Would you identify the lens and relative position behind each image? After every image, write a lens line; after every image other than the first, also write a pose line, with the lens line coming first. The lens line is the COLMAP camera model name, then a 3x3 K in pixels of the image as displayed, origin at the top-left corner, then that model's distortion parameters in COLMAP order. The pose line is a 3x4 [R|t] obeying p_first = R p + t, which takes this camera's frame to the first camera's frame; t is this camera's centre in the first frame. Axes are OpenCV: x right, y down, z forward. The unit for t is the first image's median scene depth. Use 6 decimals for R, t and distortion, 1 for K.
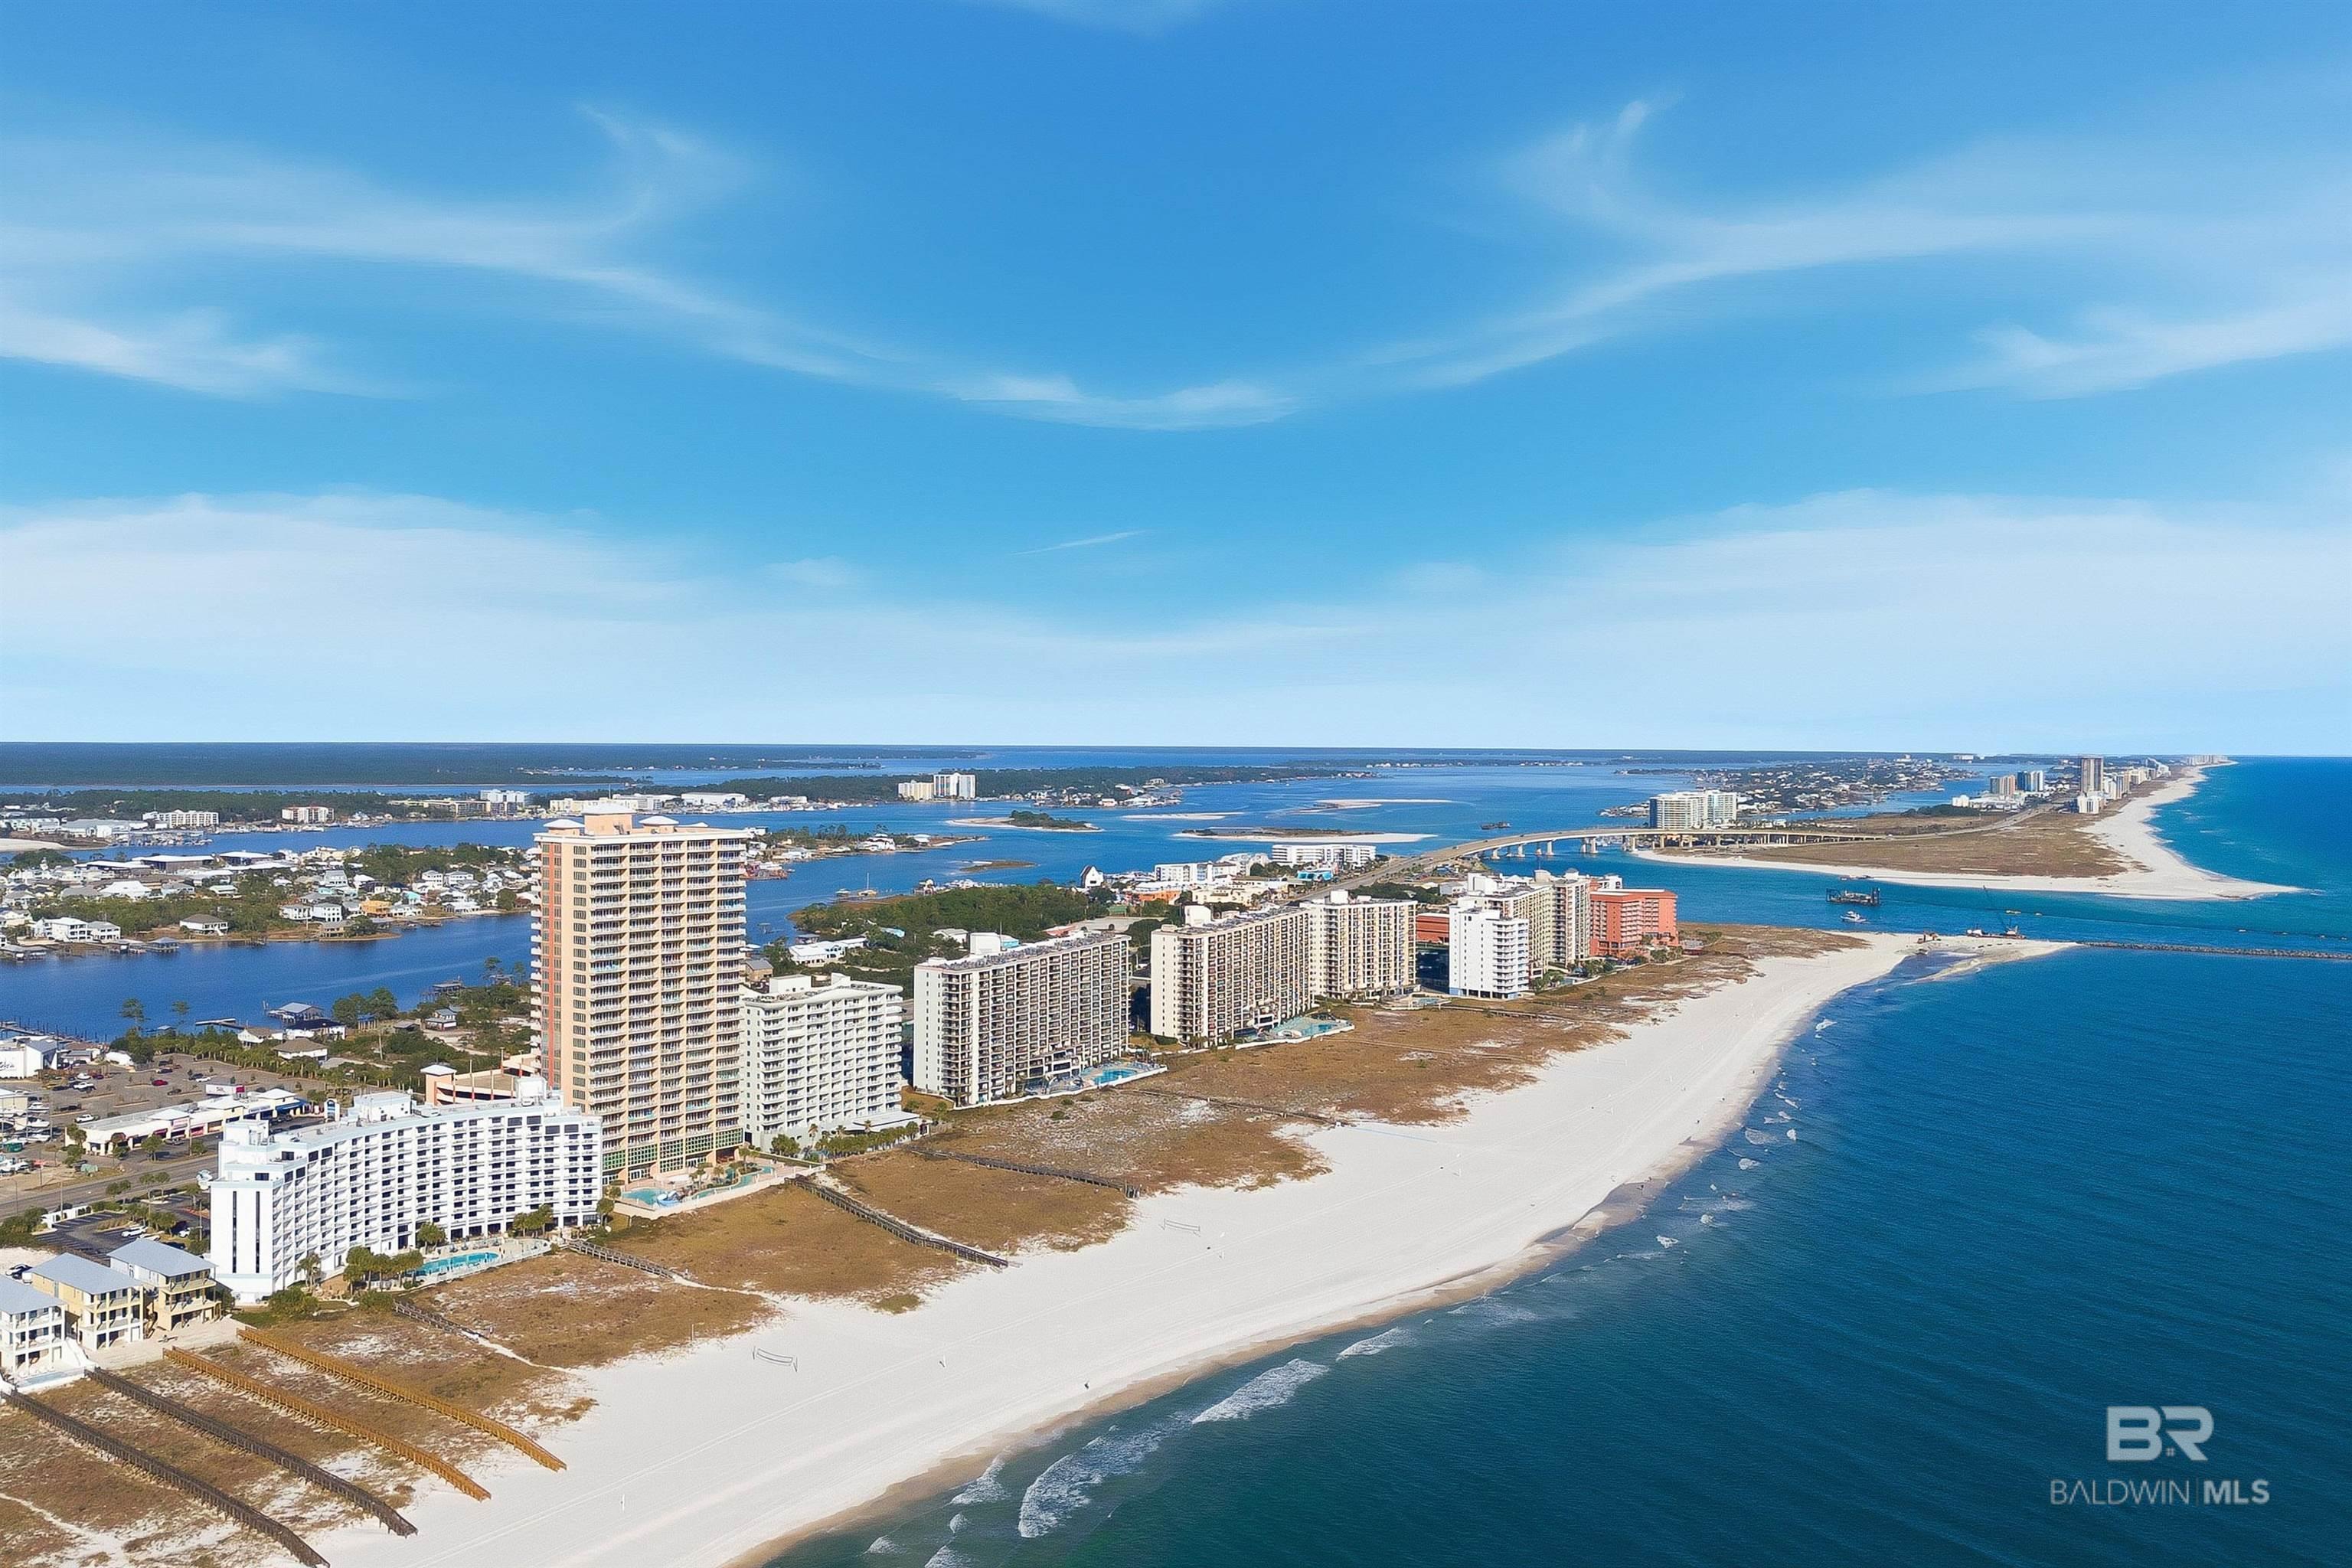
lens RADIAL K [[2107.3, 0, 1176.0], [0, 2107.3, 784.0], [0, 0, 1]] dist [0.121443, -0.156950]
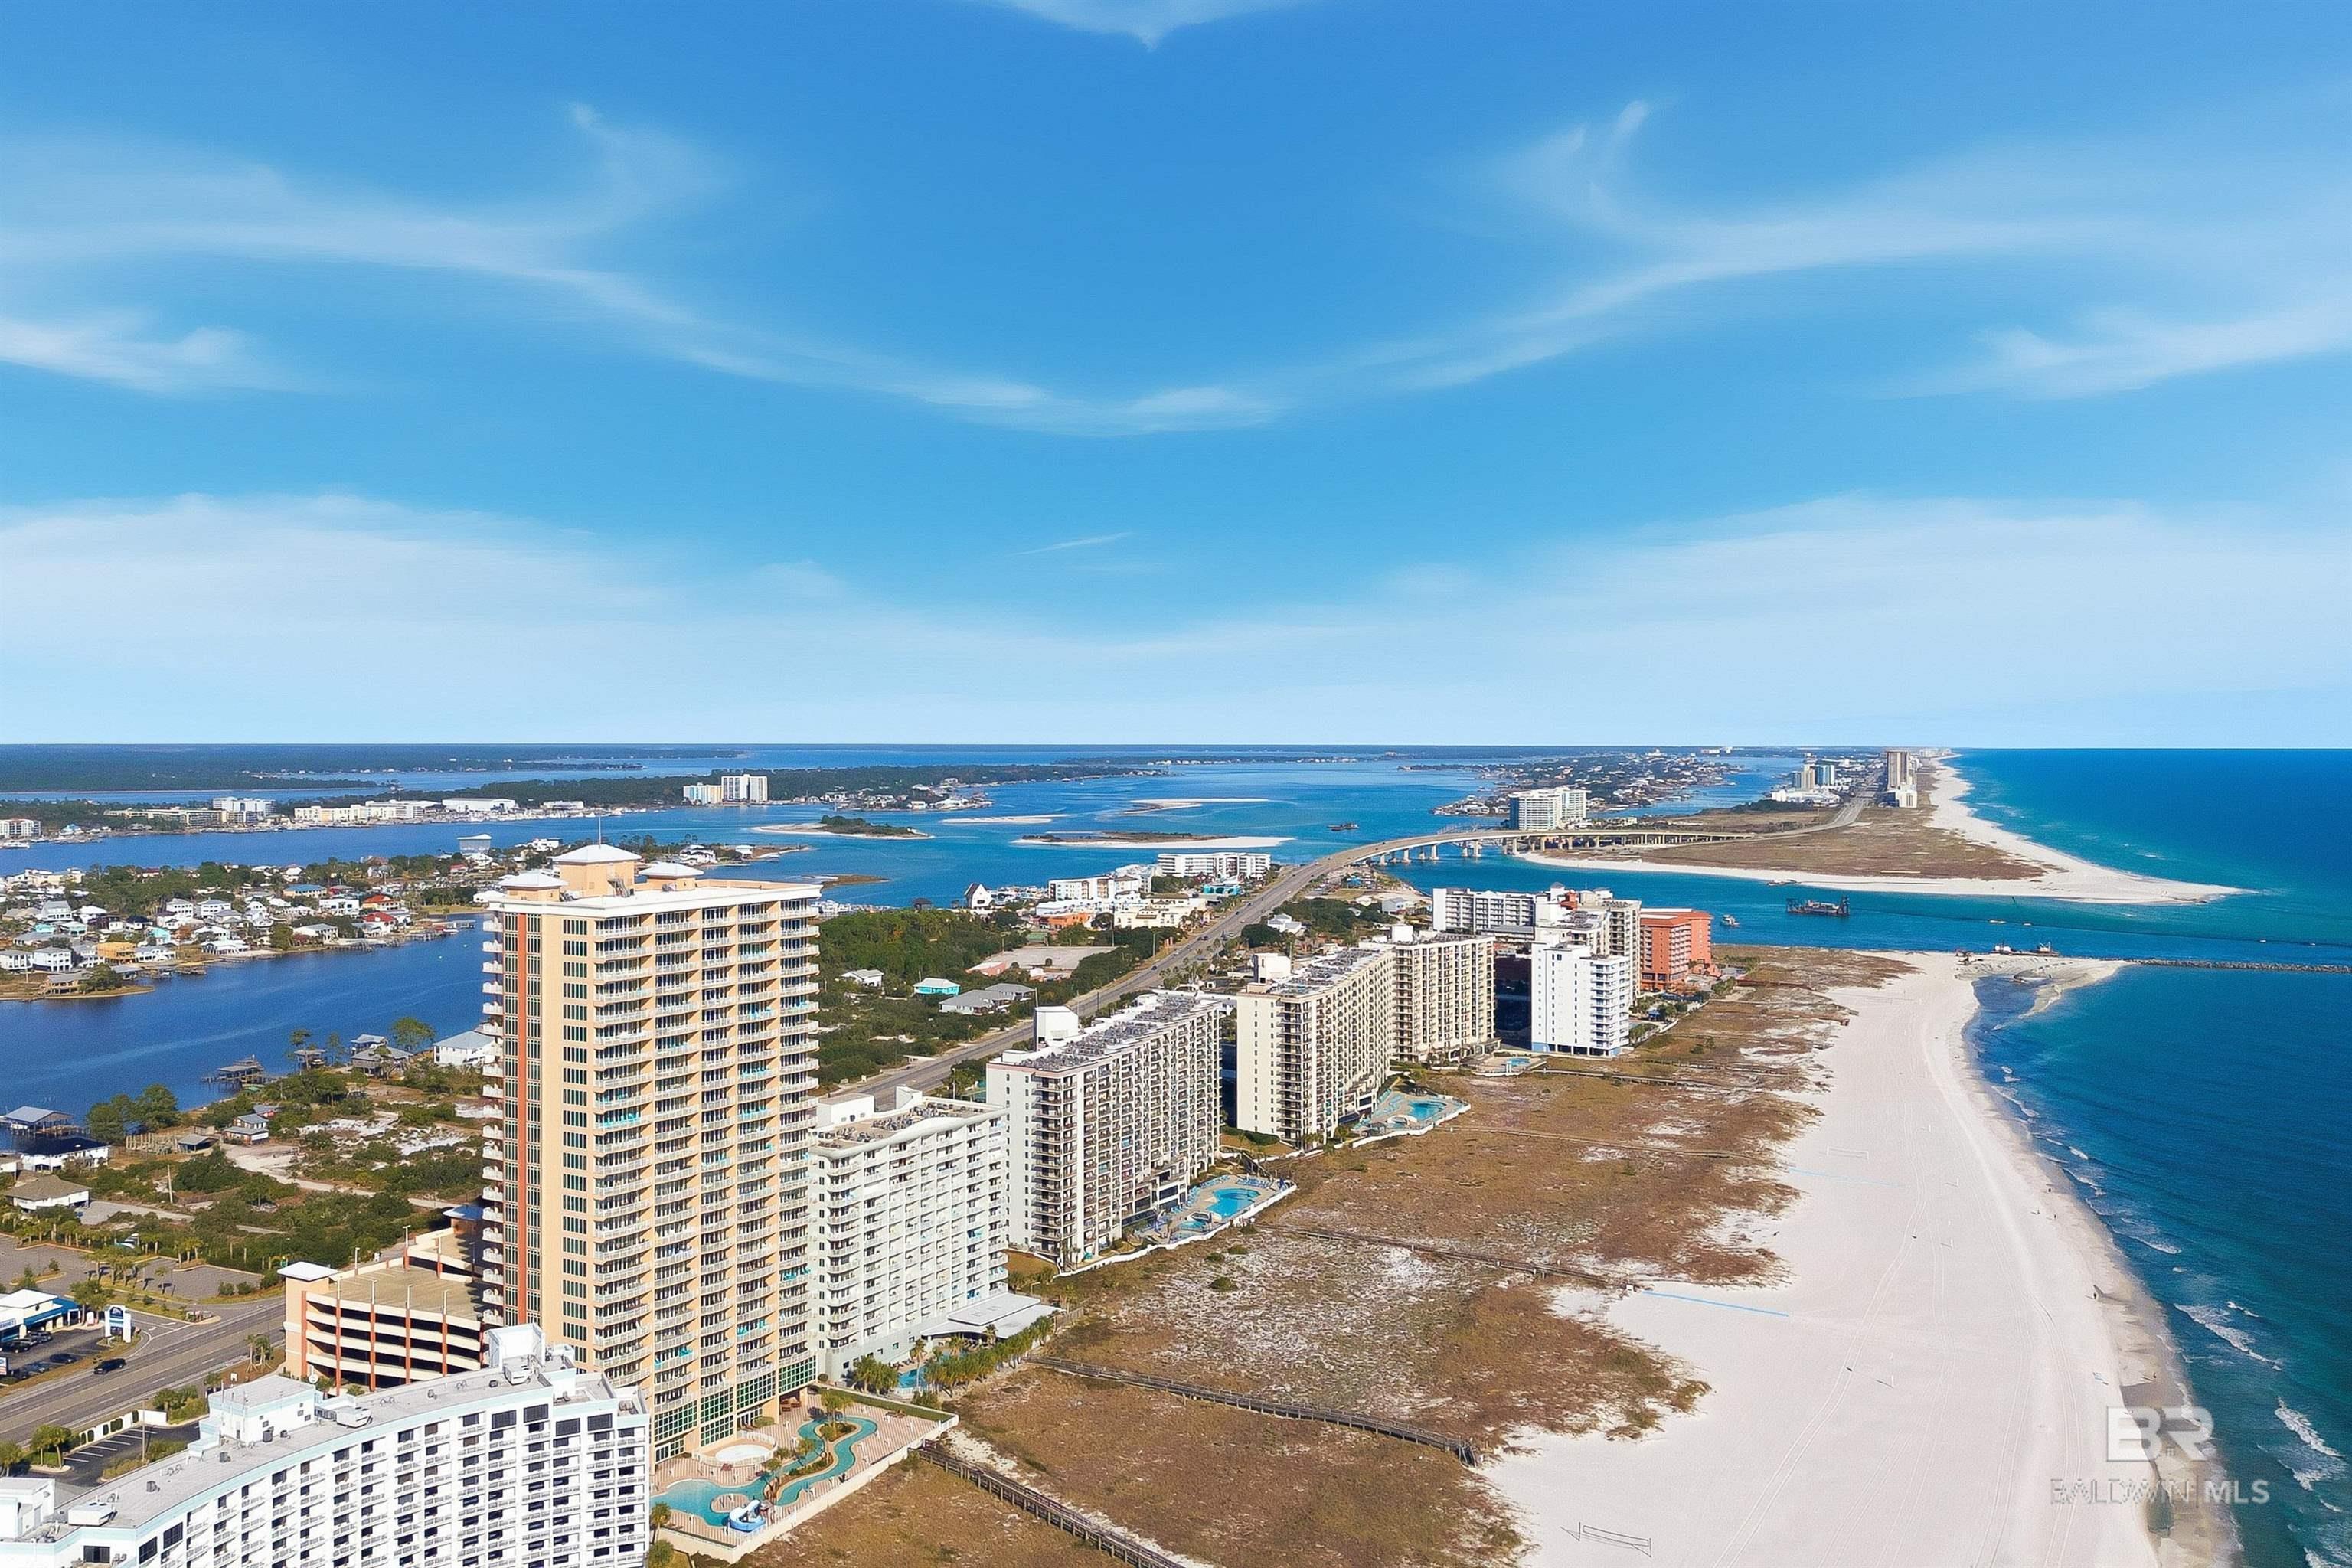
lens RADIAL K [[2092.9, 0, 1176.0], [0, 2092.9, 784.0], [0, 0, 1]] dist [0.060033, -0.009781]
pose [[0.992562, -0.007303, 0.121525, -0.104792], [0.007114, 0.999973, 0.001989, -0.005401], [-0.121536, -0.001110, 0.992586, 0.221003]]
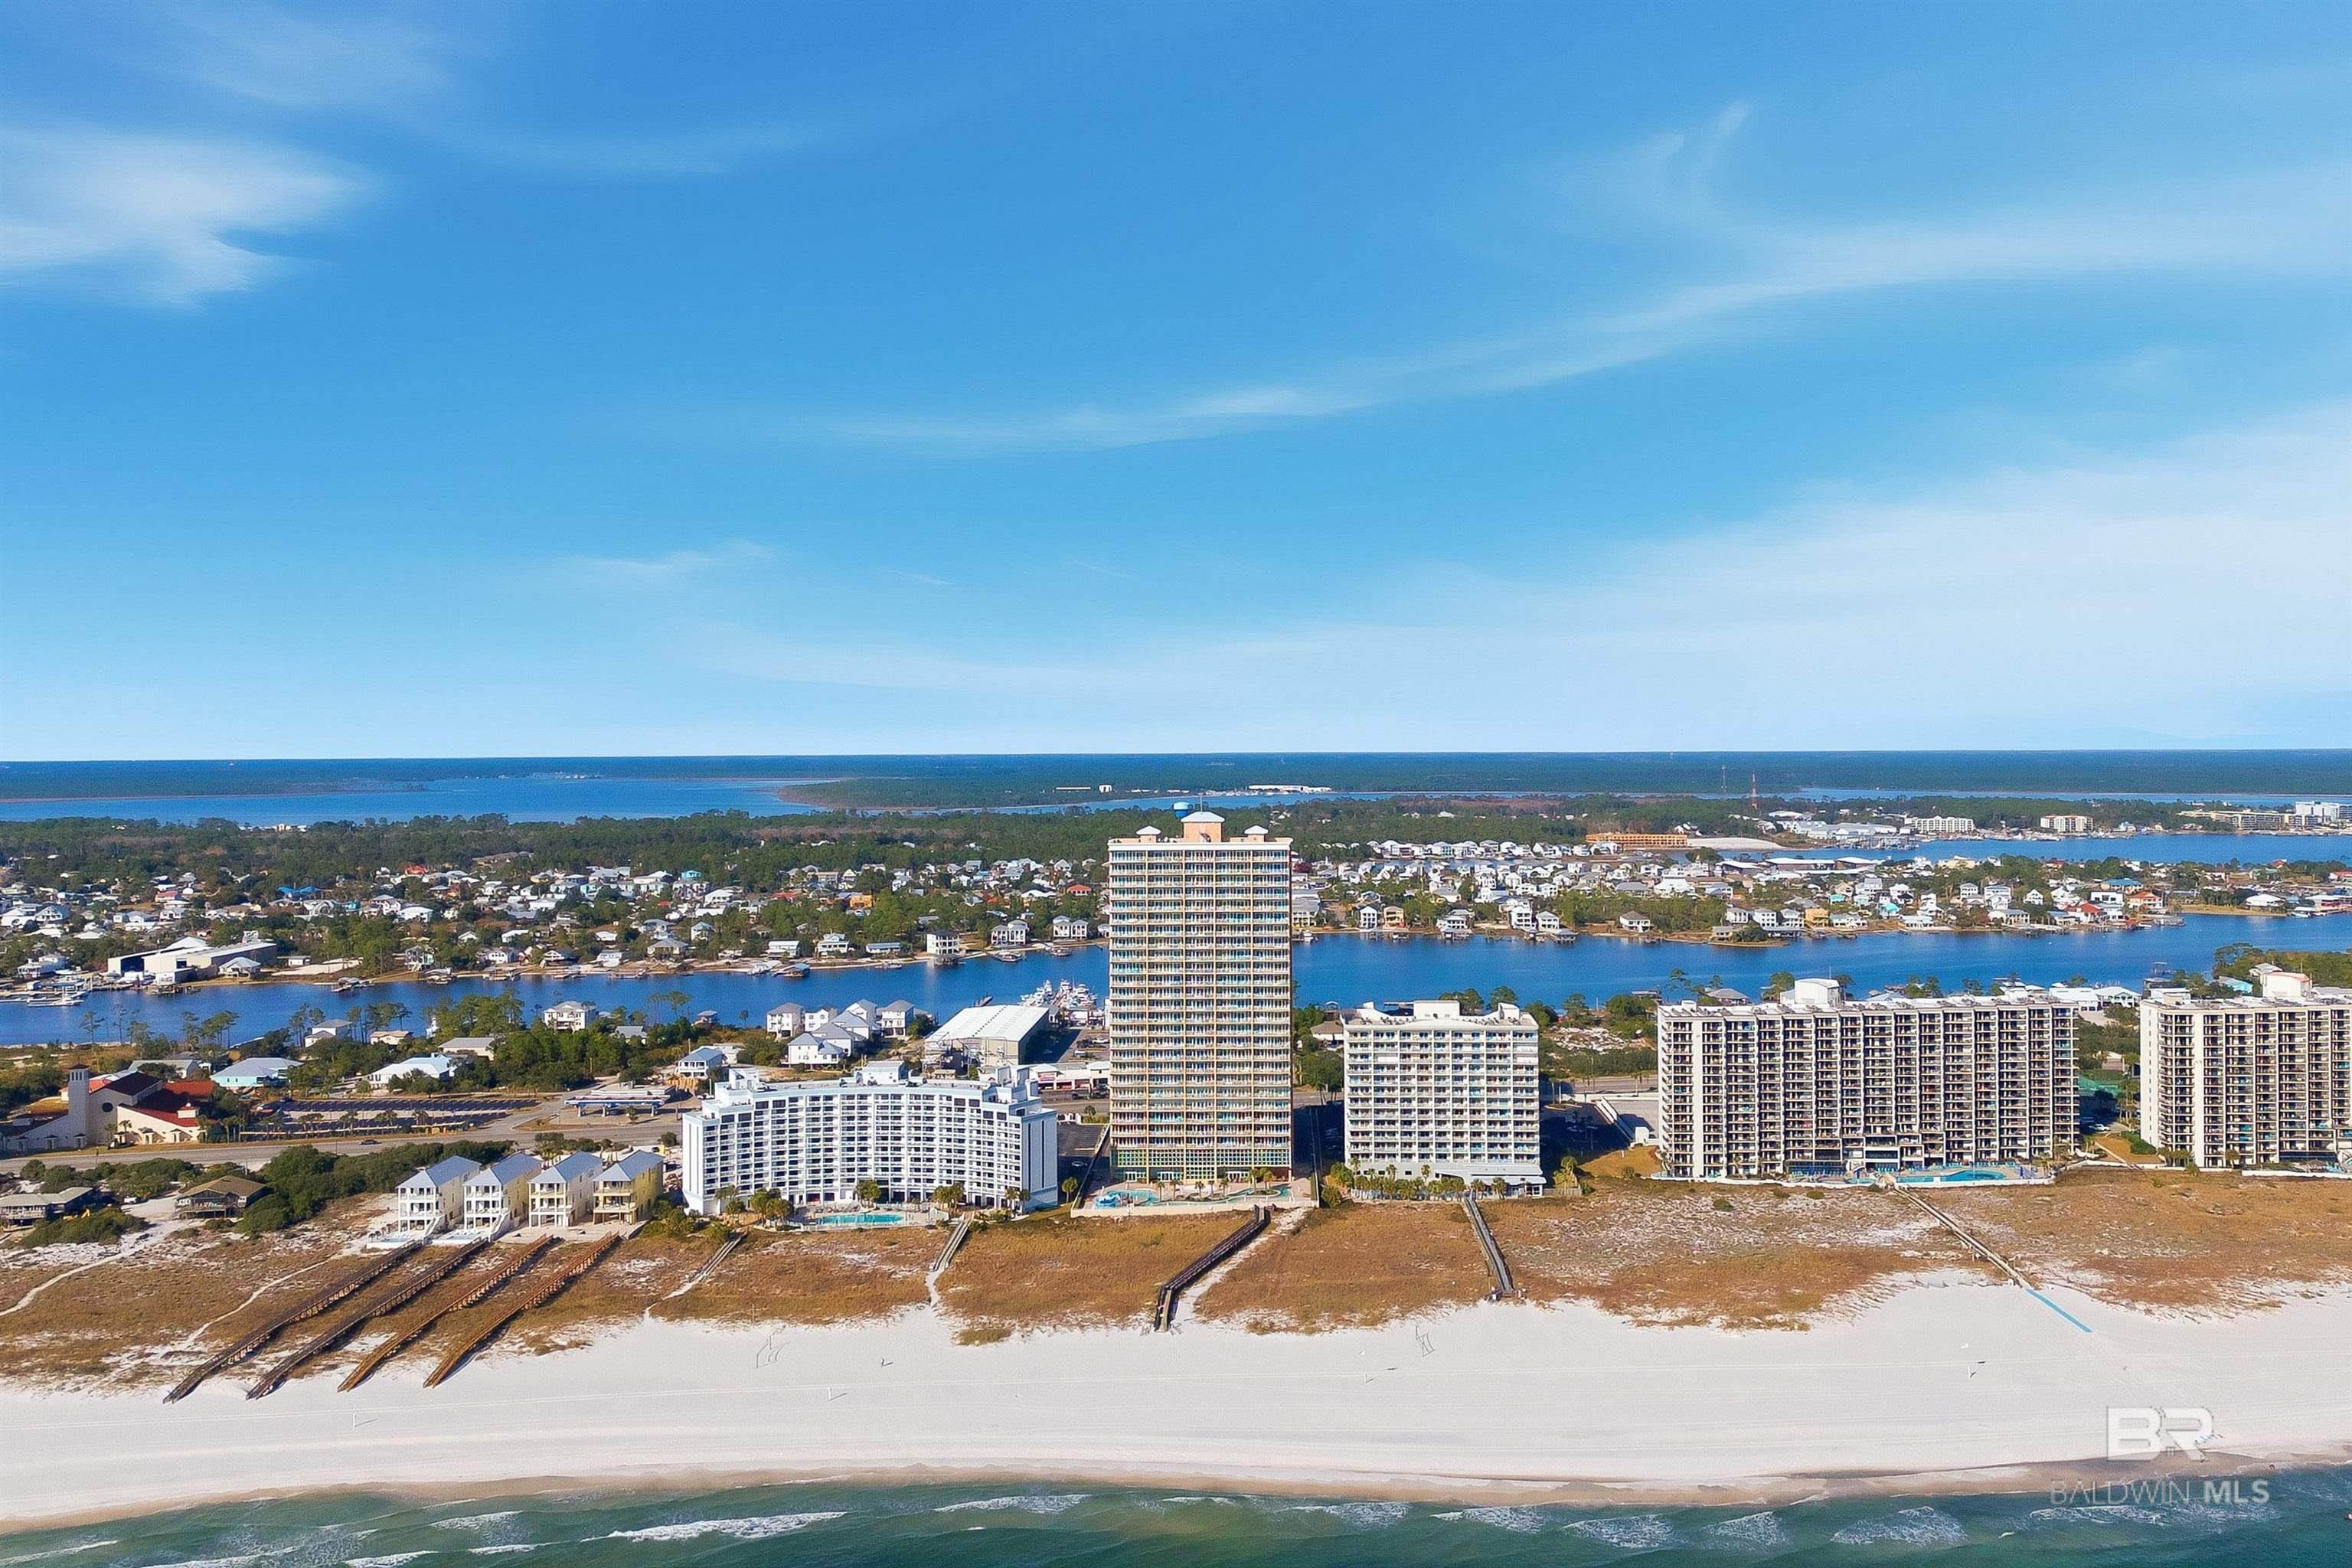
lens RADIAL K [[2107.3, 0, 1176.0], [0, 2107.3, 784.0], [0, 0, 1]] dist [0.121443, -0.156950]
pose [[0.609019, 0.007941, -0.793116, 0.318966], [-0.010501, 0.999943, 0.001948, -0.003514], [0.793086, 0.007142, 0.609068, 0.226399]]
